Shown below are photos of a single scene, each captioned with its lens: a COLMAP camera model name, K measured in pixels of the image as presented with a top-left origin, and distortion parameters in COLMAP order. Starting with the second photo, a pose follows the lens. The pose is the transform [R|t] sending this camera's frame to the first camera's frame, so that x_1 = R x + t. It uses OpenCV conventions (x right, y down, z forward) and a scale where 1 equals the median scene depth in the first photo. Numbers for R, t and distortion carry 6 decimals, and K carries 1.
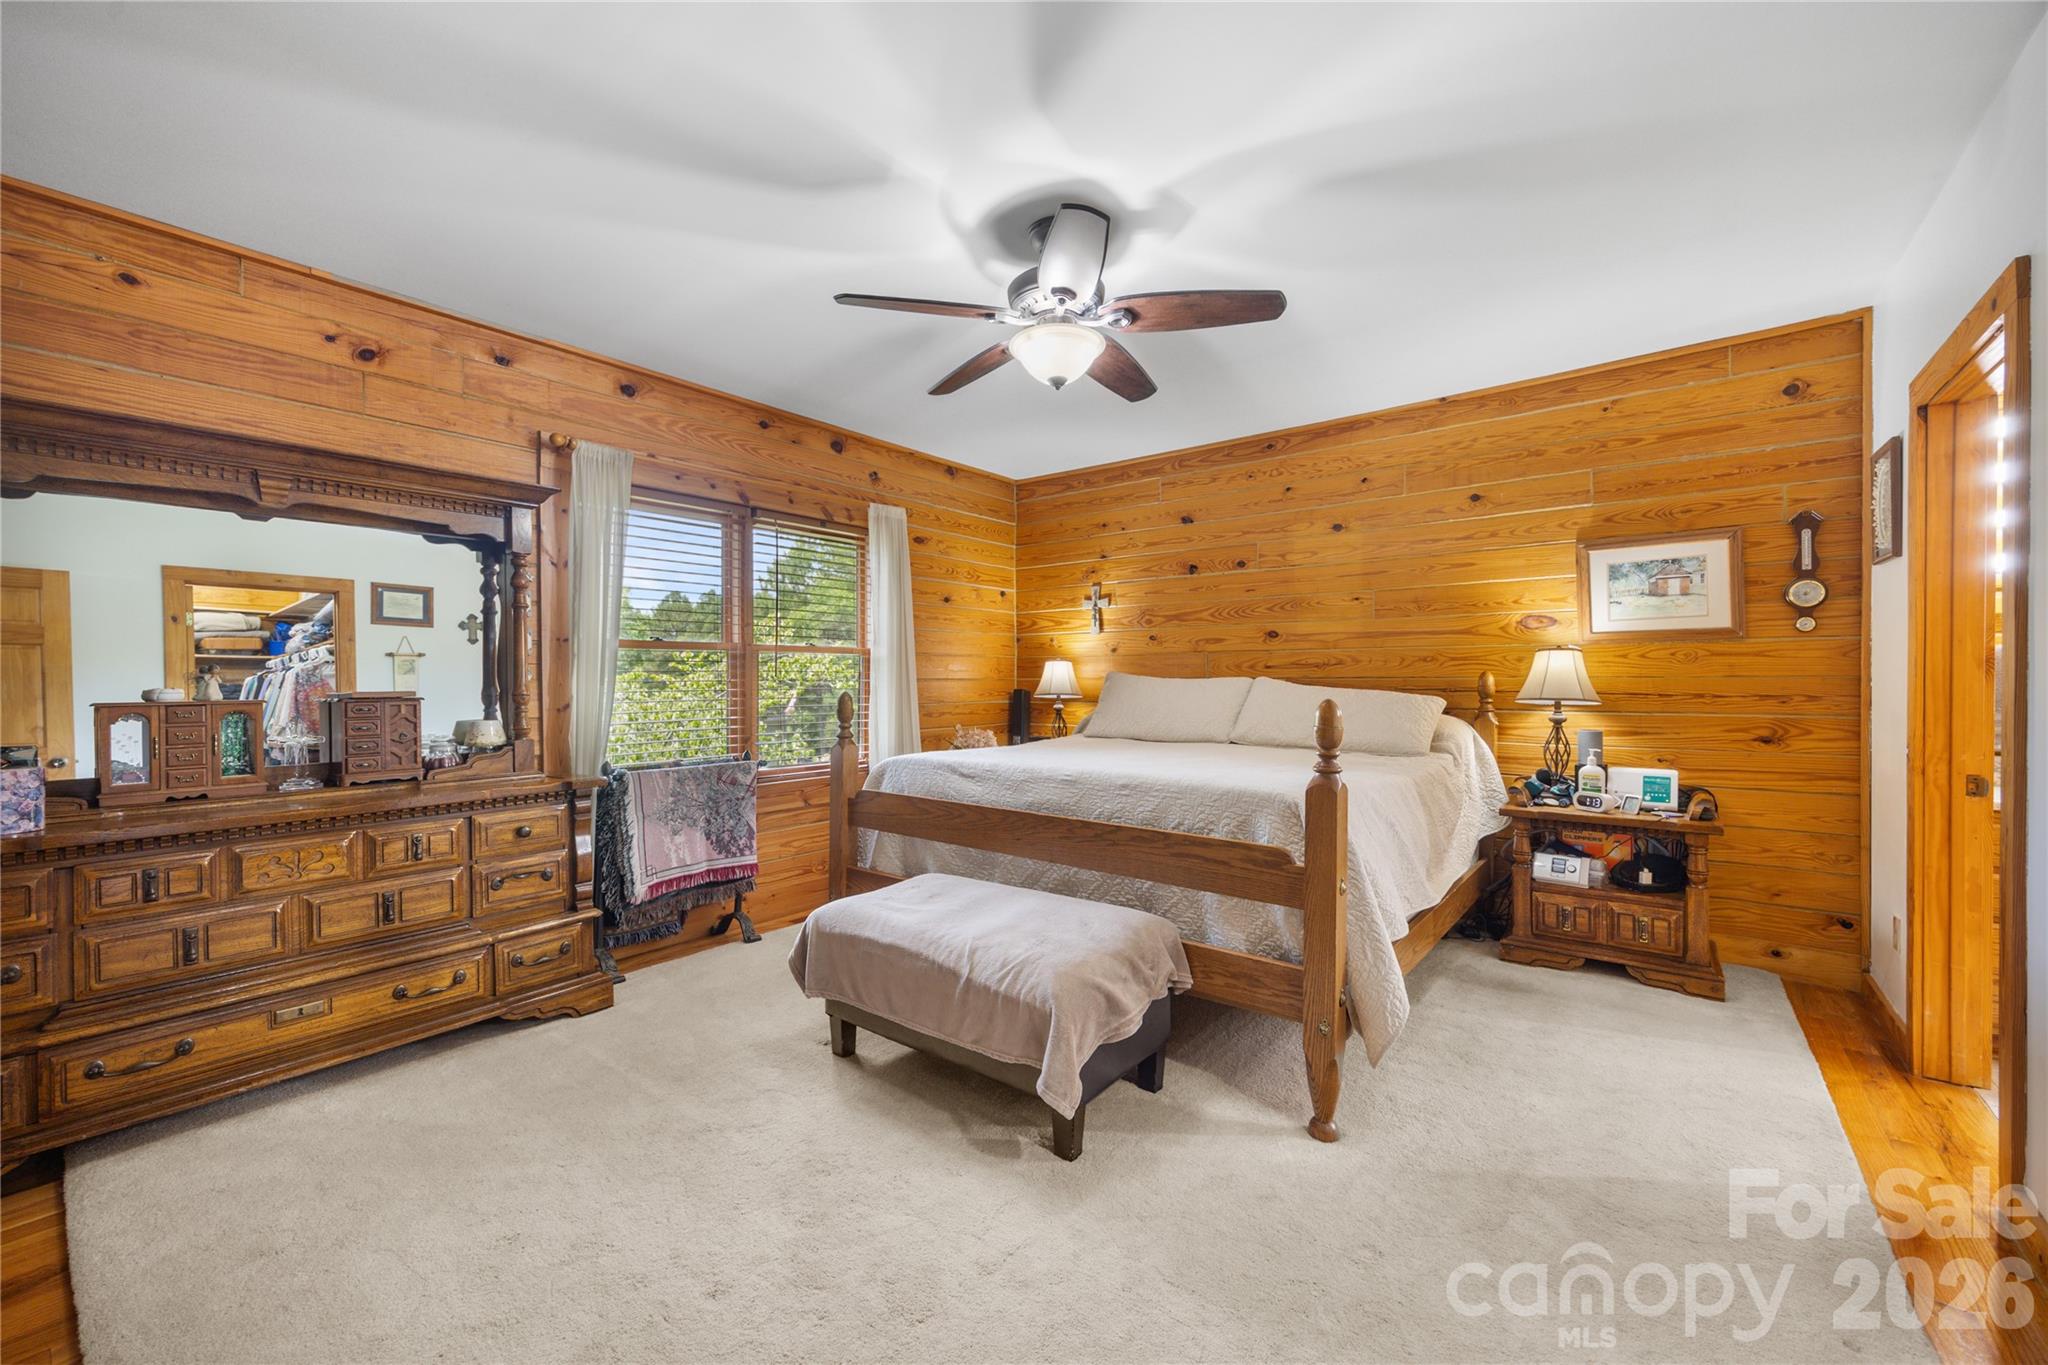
lens RADIAL K [[798.0, 0, 1015.7], [0, 798.0, 682.8], [0, 0, 1]] dist [0.002189, -0.000064]
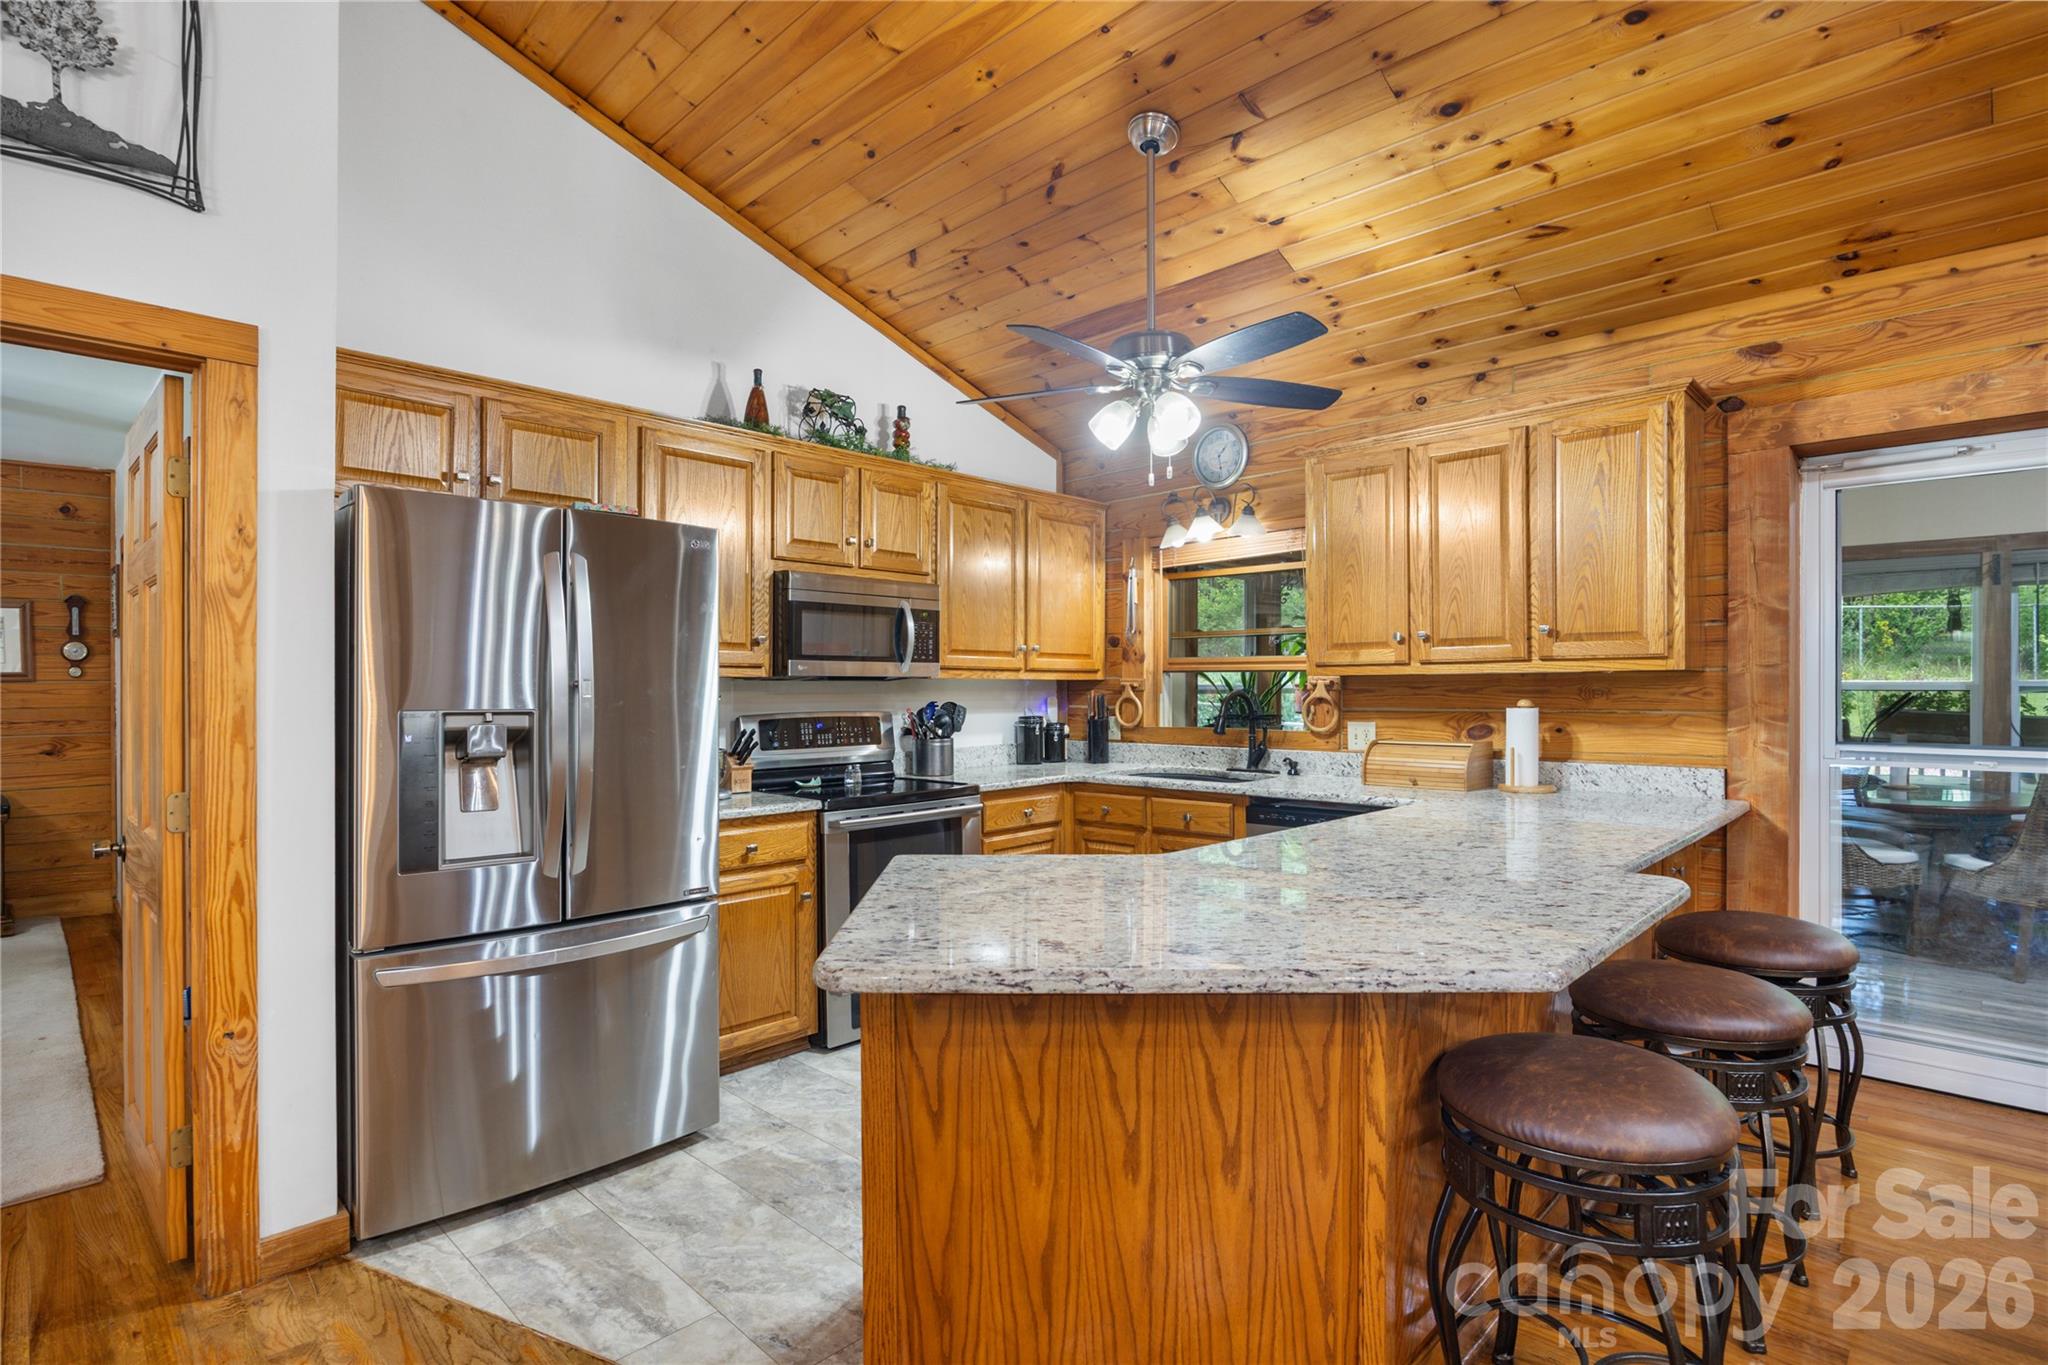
lens RADIAL K [[1004.3, 0, 1032.6], [0, 1004.3, 687.3], [0, 0, 1]] dist [-0.014674, 0.000735]
pose [[0.098551, -0.000517, 0.995132, -0.586605], [0.007052, 0.999975, -0.000178, -0.029345], [-0.995107, 0.007035, 0.098552, -0.838013]]
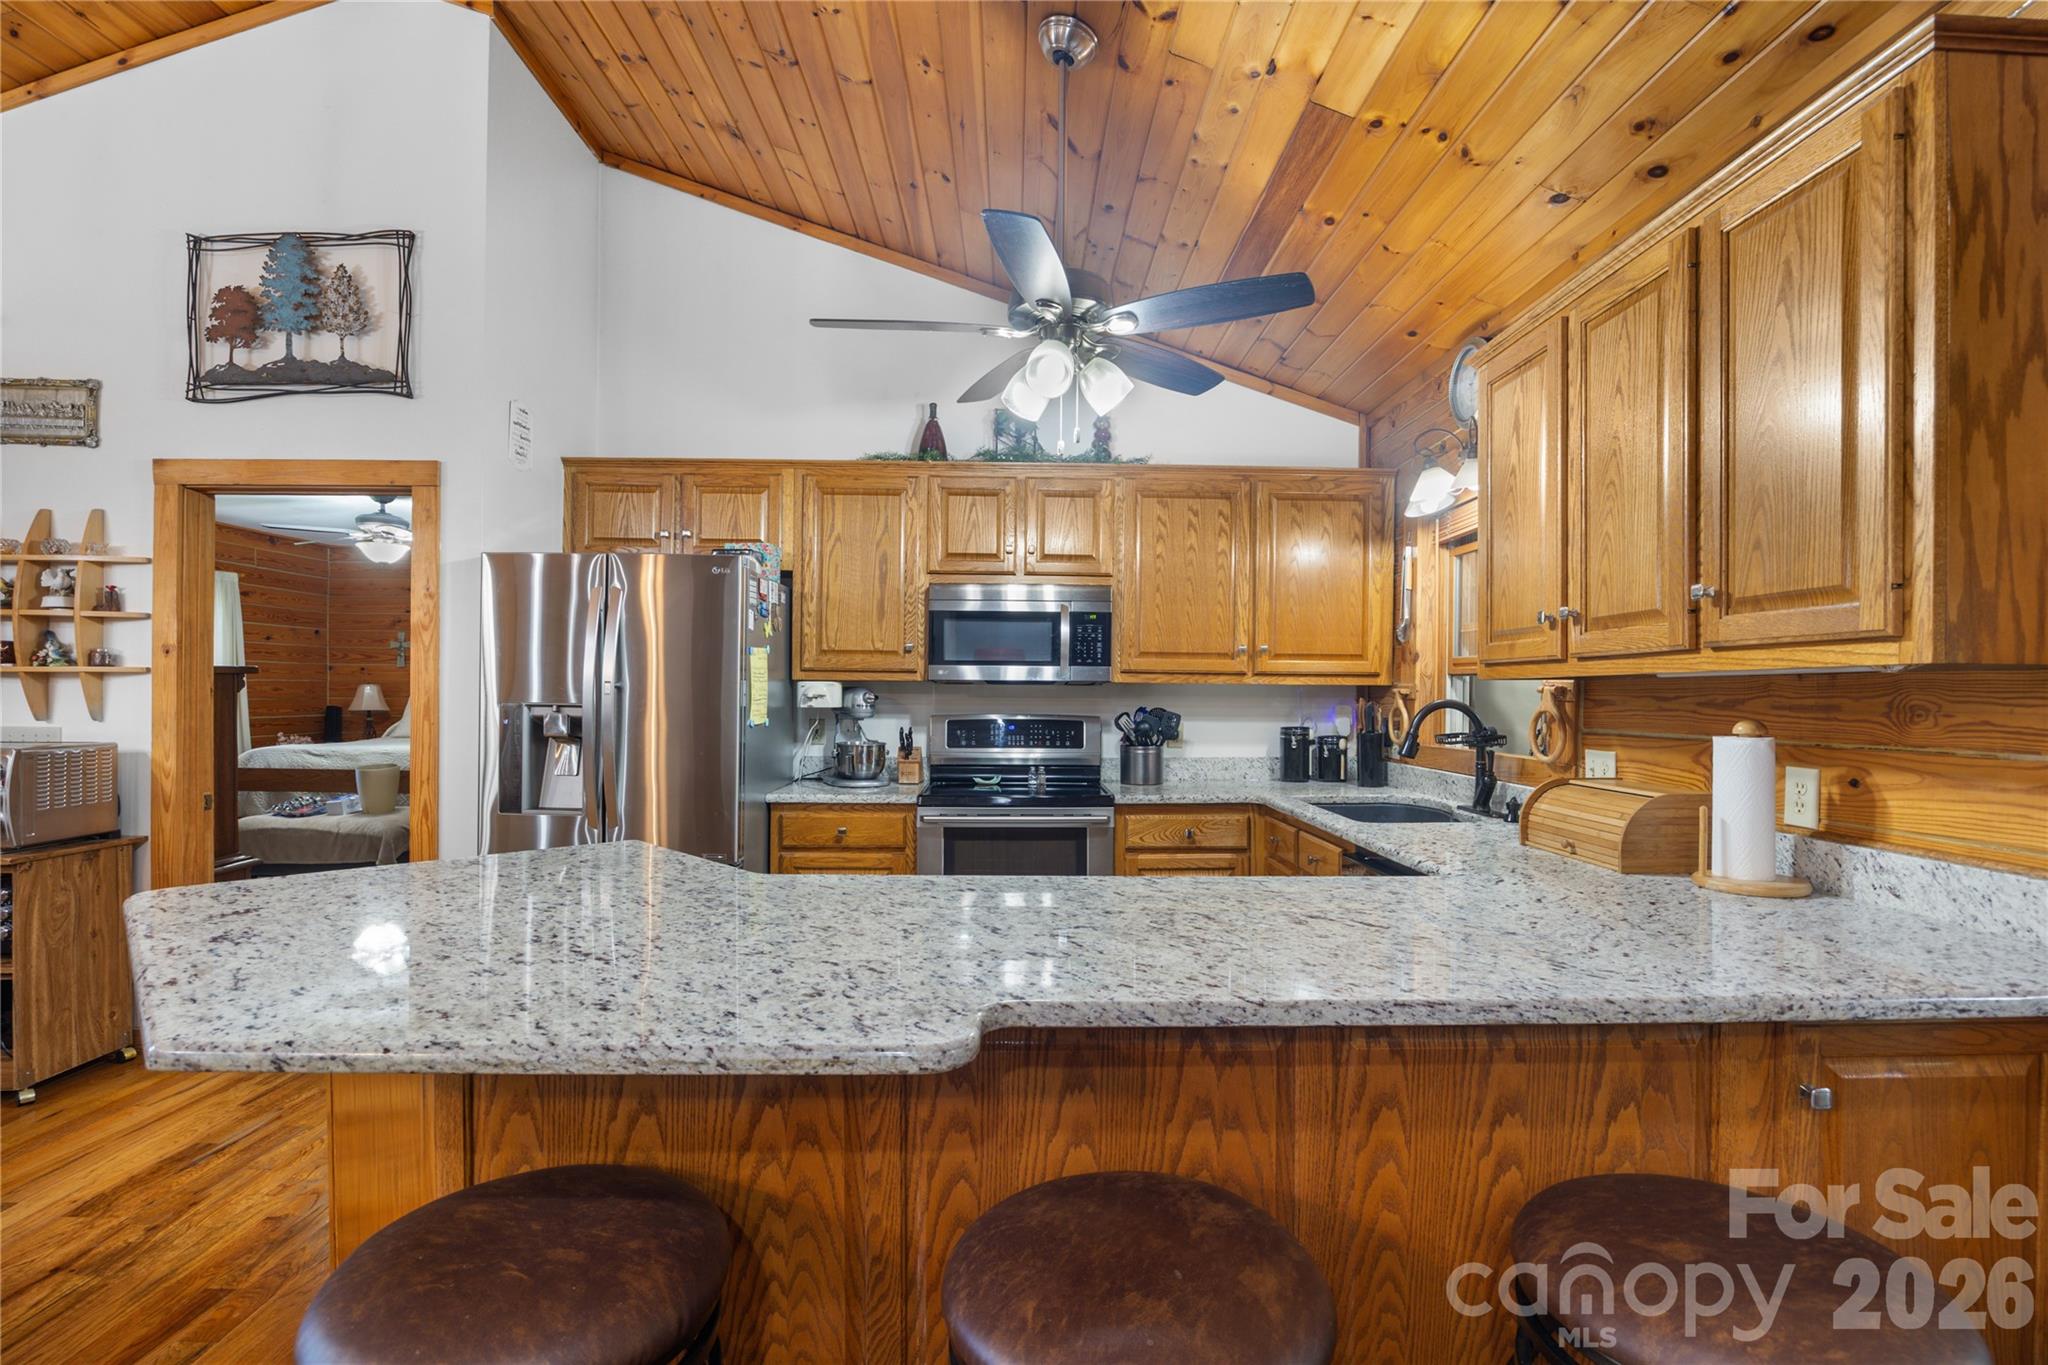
lens RADIAL K [[945.9, 0, 1032.0], [0, 945.9, 693.4], [0, 0, 1]] dist [-0.013568, -0.001633]
pose [[0.772098, 0.004462, 0.635488, -0.150232], [-0.004470, 0.999989, -0.001590, -0.026597], [-0.635488, -0.001613, 0.772109, -1.406639]]
